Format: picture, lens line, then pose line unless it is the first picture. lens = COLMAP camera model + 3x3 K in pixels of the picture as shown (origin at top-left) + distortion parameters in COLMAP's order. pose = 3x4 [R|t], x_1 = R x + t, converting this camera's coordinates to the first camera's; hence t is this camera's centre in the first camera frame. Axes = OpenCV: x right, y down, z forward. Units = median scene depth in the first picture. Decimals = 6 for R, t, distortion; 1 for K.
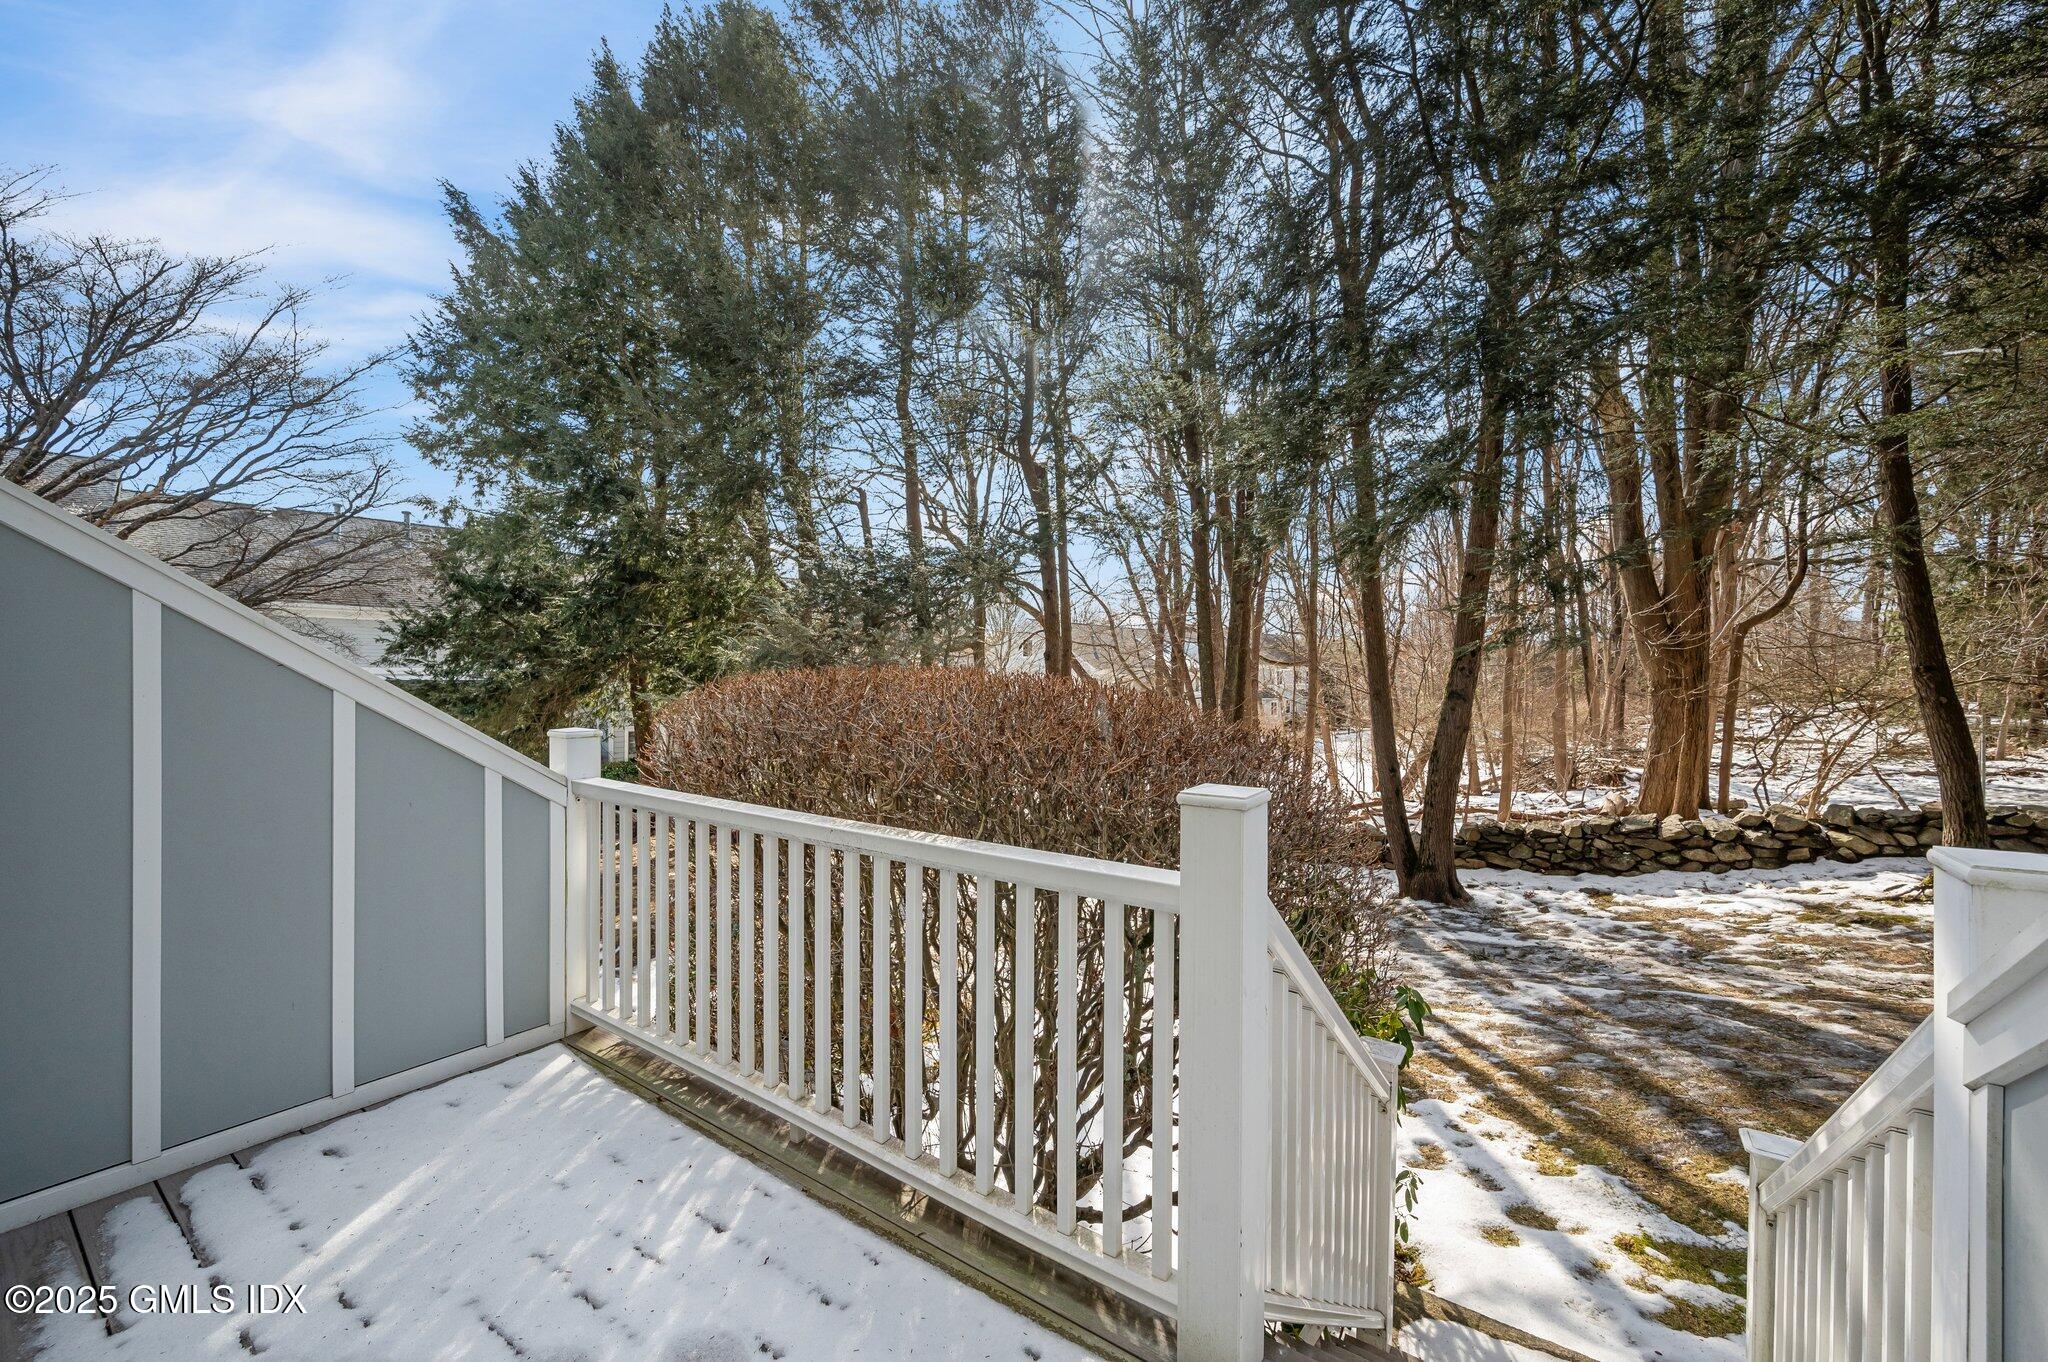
lens RADIAL K [[807.5, 0, 1020.1], [0, 807.5, 678.9], [0, 0, 1]] dist [-0.005287, 0.000038]
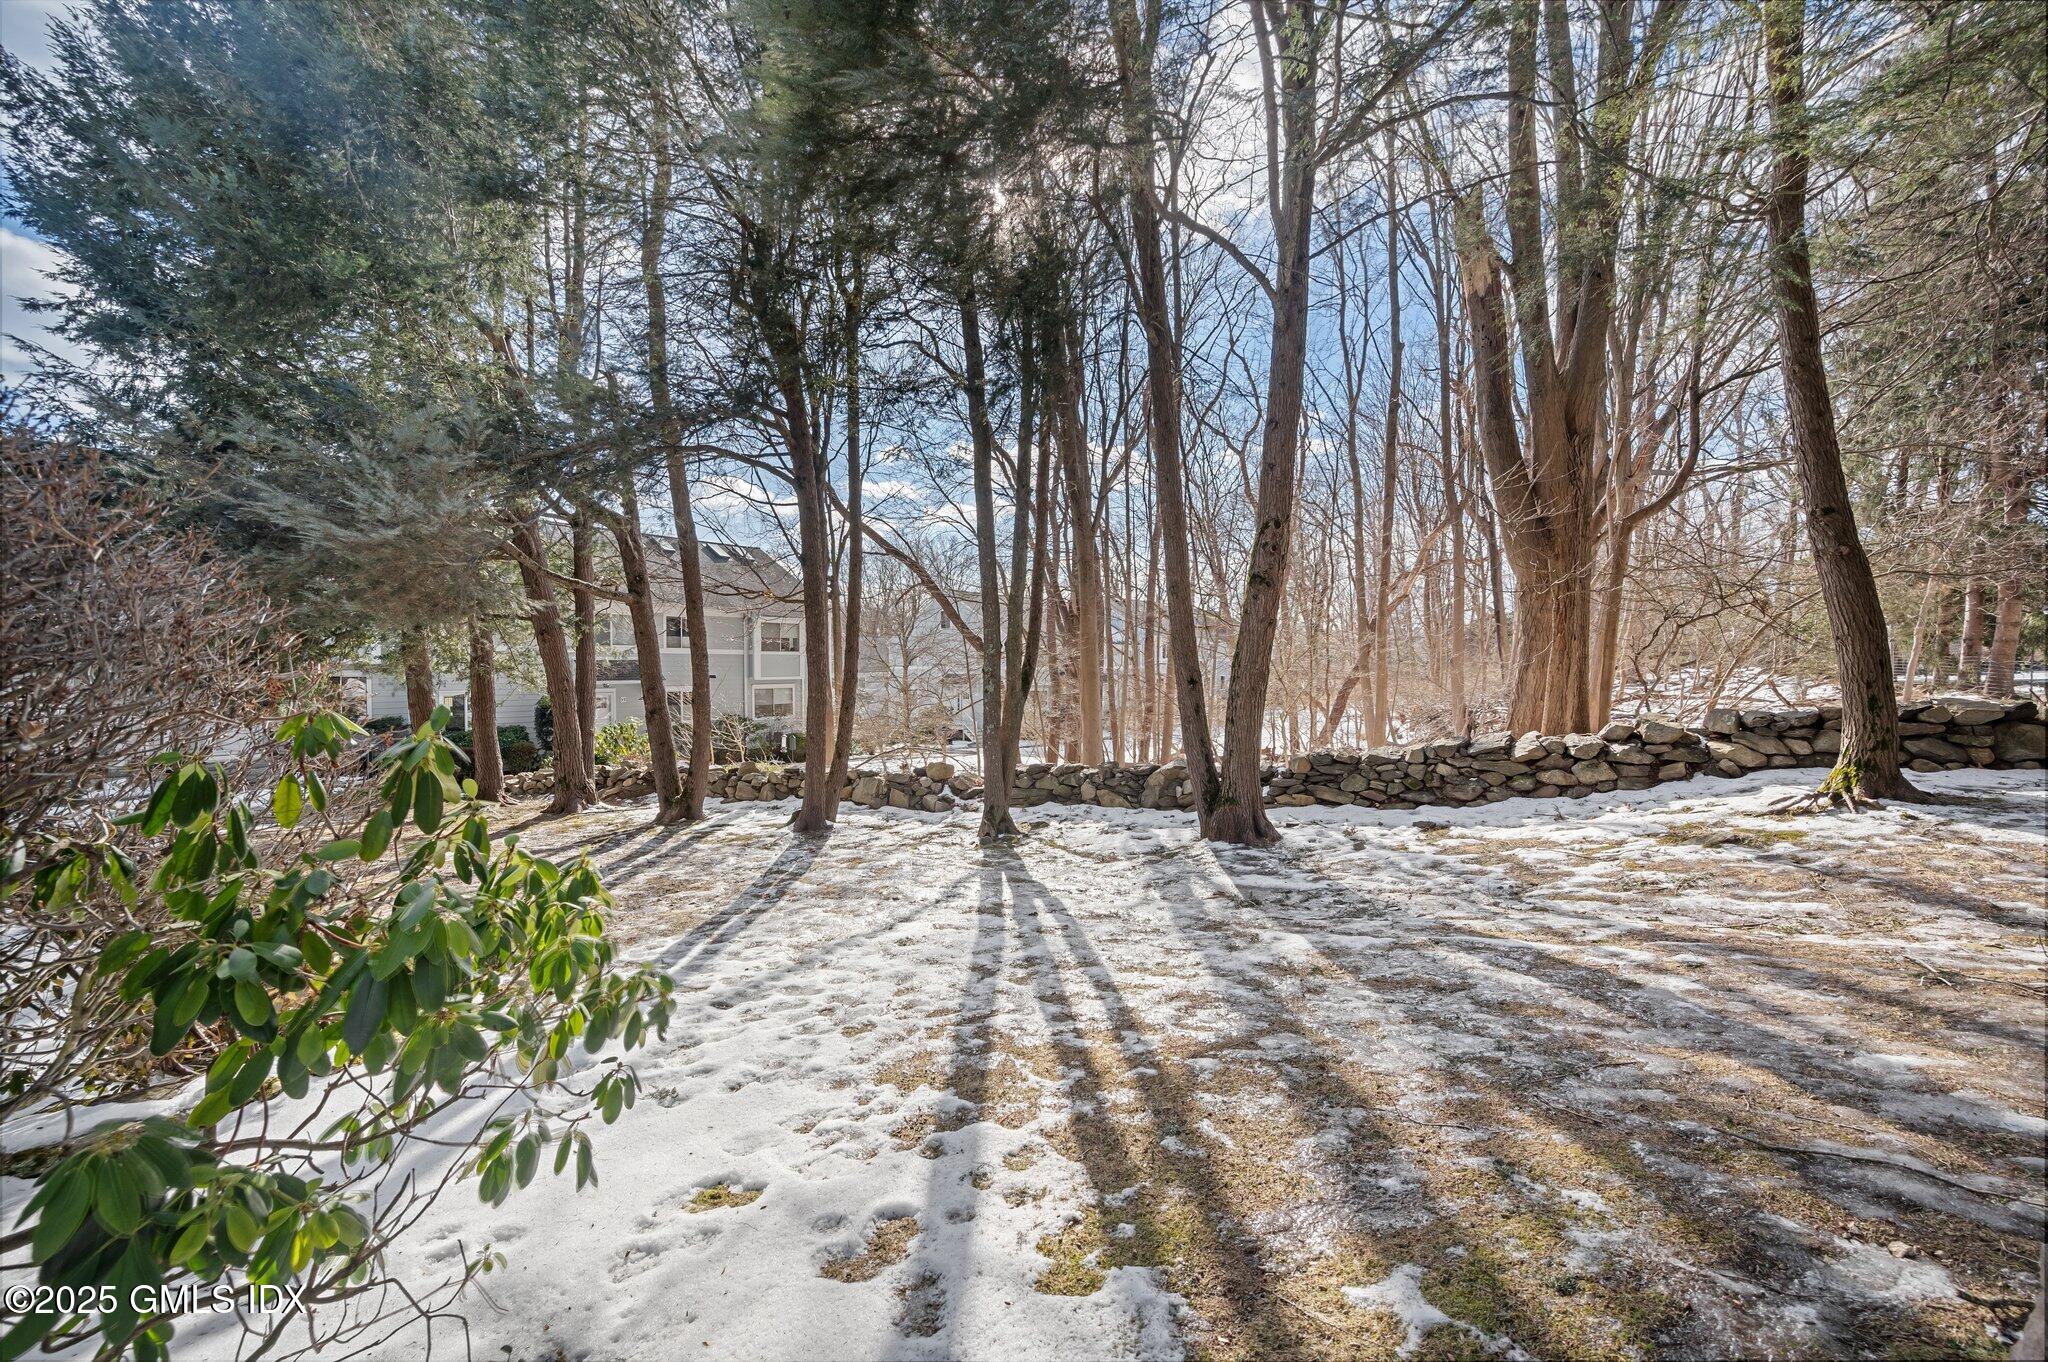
lens RADIAL K [[807.5, 0, 1028.2], [0, 807.5, 682.2], [0, 0, 1]] dist [-0.005287, 0.000038]
pose [[0.998409, -0.009076, 0.055659, 0.296220], [0.008135, 0.999821, 0.017107, 0.114219], [-0.055805, -0.016626, 0.998303, 0.248218]]
